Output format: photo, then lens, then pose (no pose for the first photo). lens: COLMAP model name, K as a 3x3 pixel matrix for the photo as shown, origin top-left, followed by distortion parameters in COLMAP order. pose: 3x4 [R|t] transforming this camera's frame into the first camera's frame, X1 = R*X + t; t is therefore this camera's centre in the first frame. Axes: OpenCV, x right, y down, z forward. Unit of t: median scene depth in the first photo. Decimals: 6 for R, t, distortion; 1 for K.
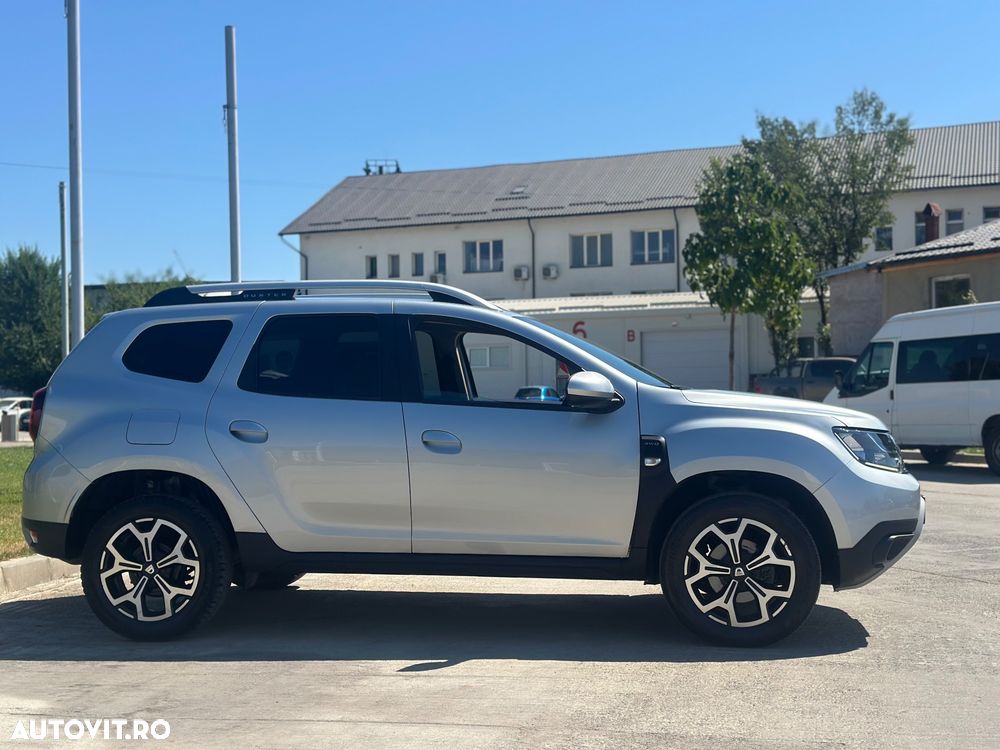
lens RADIAL K [[1465.2, 0, 500.1], [0, 1465.2, 380.7], [0, 0, 1]] dist [0.099761, 0.000000]
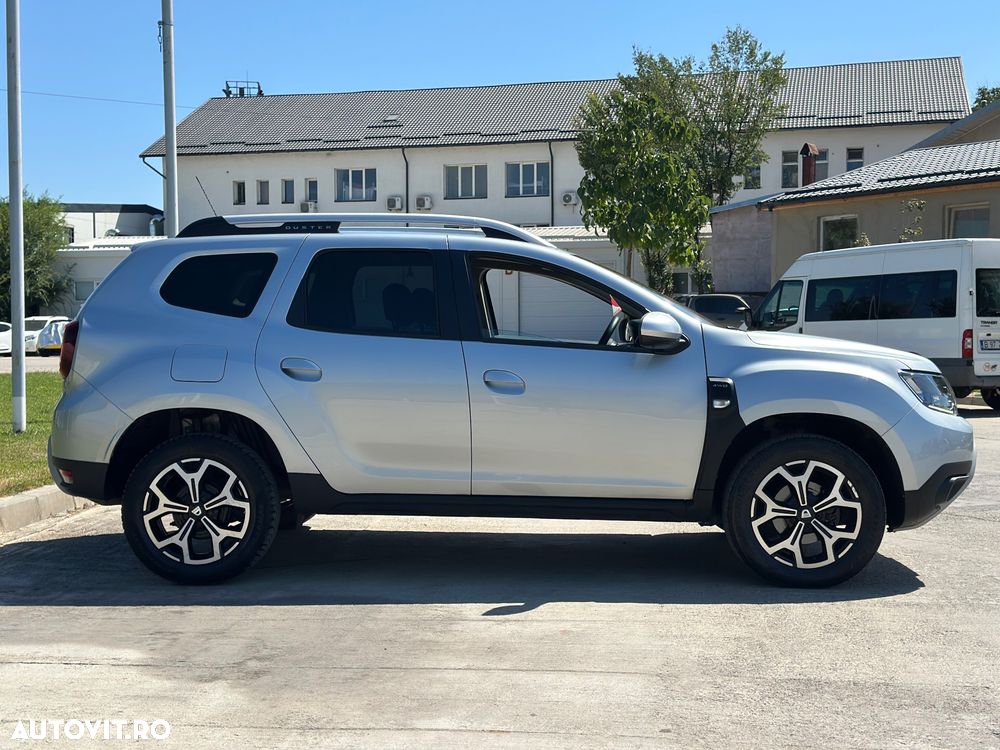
lens RADIAL K [[1465.2, 0, 498.9], [0, 1465.2, 380.5], [0, 0, 1]] dist [0.099761, 0.000000]
pose [[0.993864, 0.007787, 0.110337, -0.146004], [-0.012978, 0.998838, 0.046413, -0.004496], [-0.109847, -0.047560, 0.992810, 0.027527]]
